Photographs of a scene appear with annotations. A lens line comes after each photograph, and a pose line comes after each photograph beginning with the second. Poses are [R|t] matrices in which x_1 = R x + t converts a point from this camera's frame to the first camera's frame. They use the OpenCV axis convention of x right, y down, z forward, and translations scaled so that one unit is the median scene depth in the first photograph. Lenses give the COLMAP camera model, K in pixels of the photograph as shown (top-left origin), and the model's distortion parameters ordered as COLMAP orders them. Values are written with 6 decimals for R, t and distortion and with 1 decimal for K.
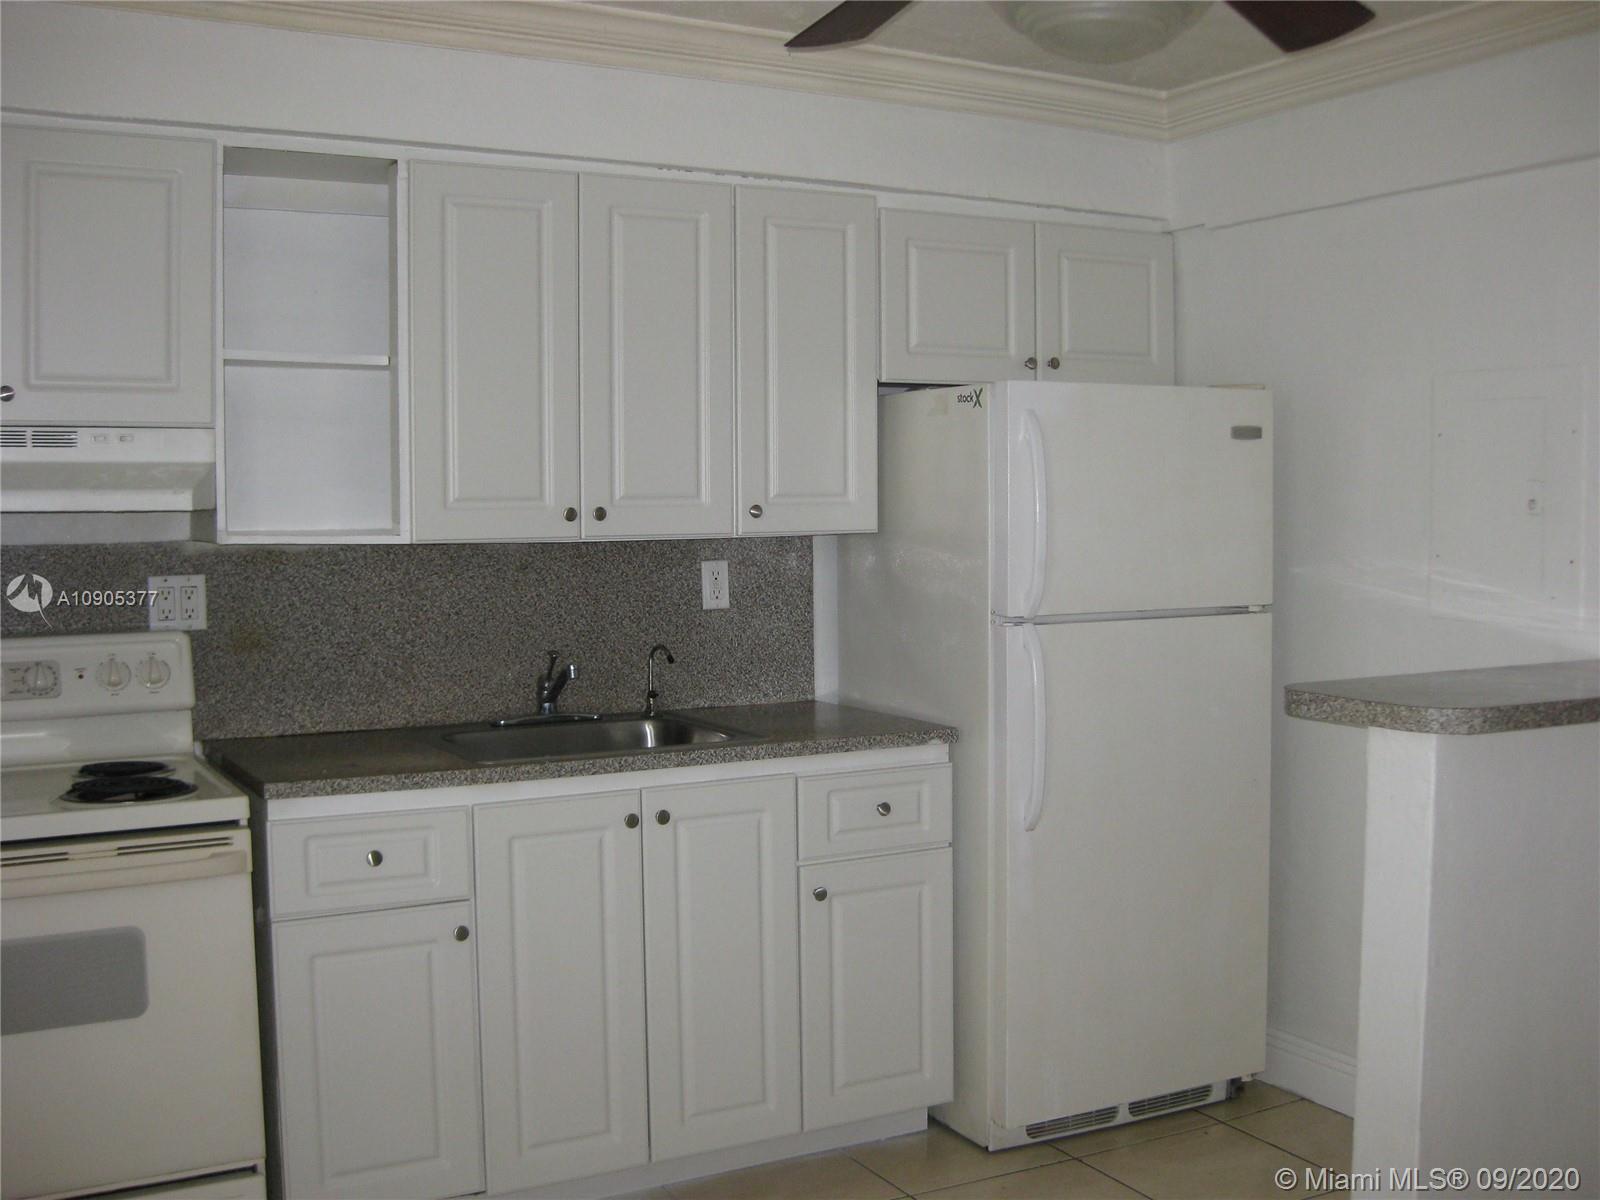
lens RADIAL K [[1713.6, 0, 800.0], [0, 1713.6, 600.0], [0, 0, 1]] dist [-0.166614, 0.106762]
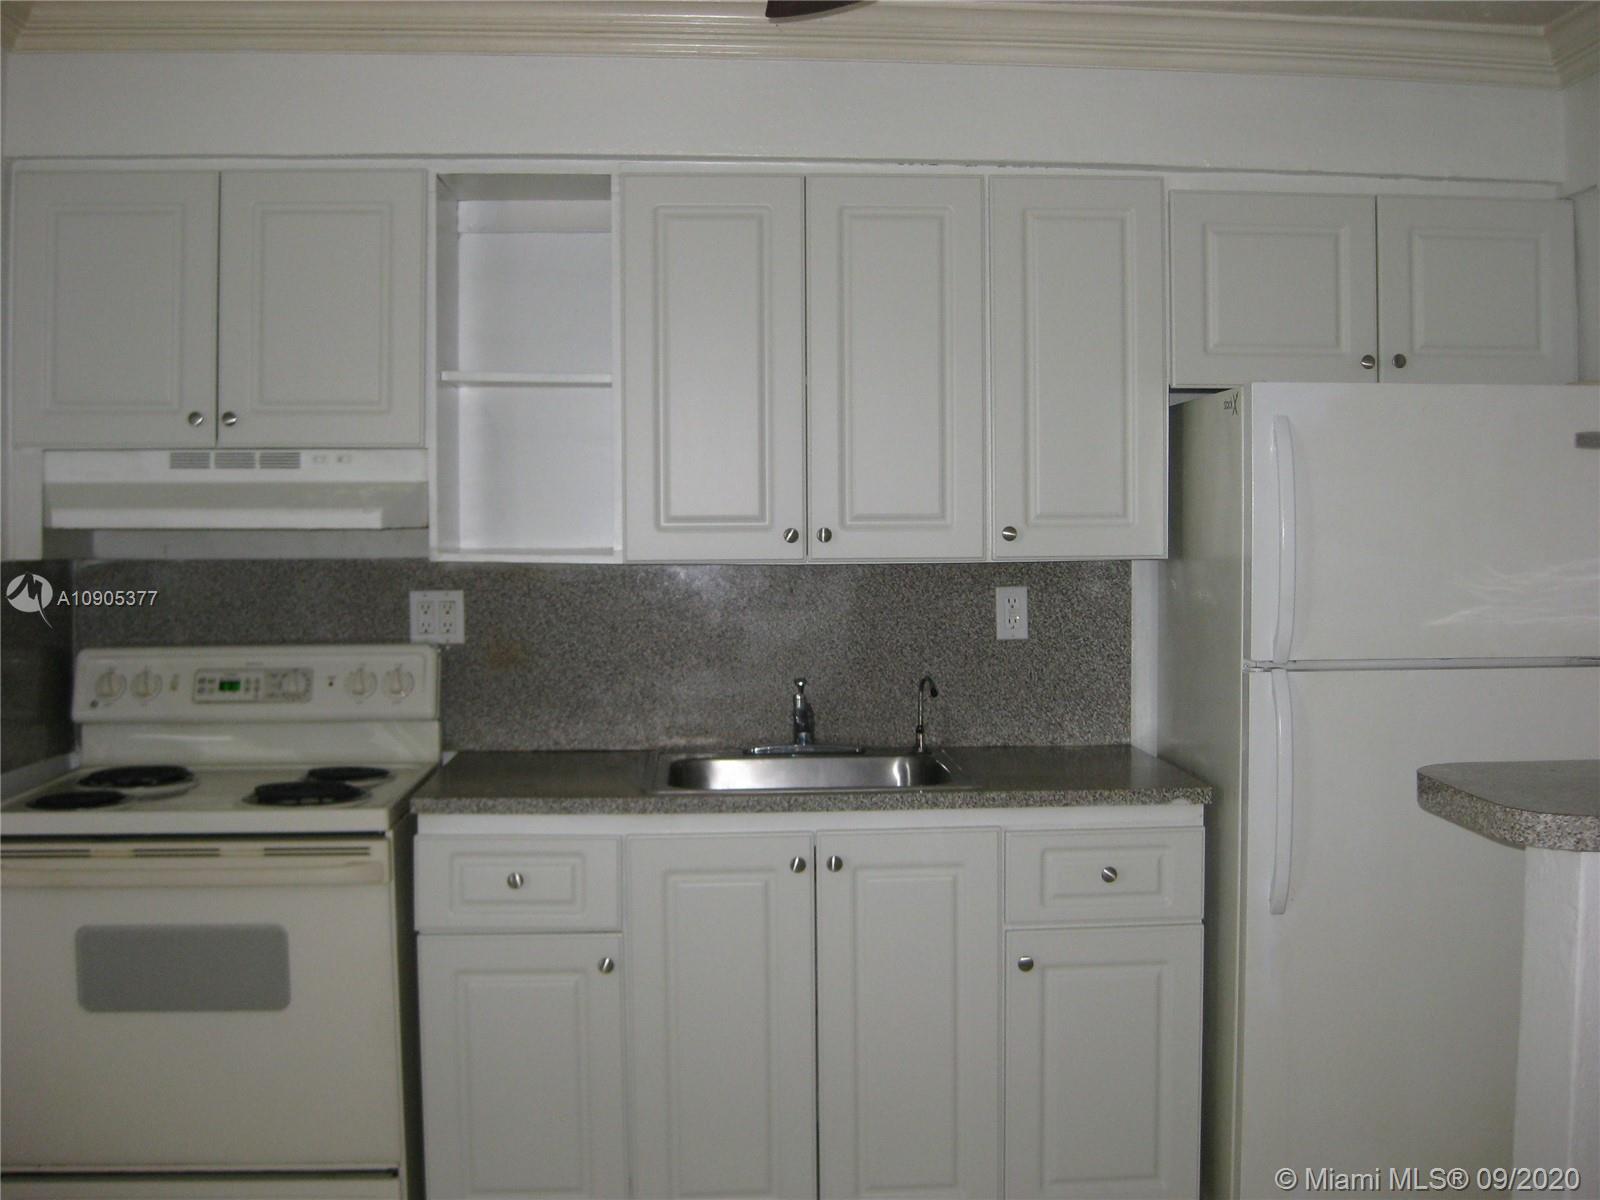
lens RADIAL K [[1713.6, 0, 800.0], [0, 1713.6, 600.0], [0, 0, 1]] dist [-0.166614, 0.106762]
pose [[0.904711, 0.023610, -0.425372, 0.270532], [-0.027449, 0.999619, -0.002897, -0.011531], [0.425141, 0.014297, 0.905014, 0.140259]]
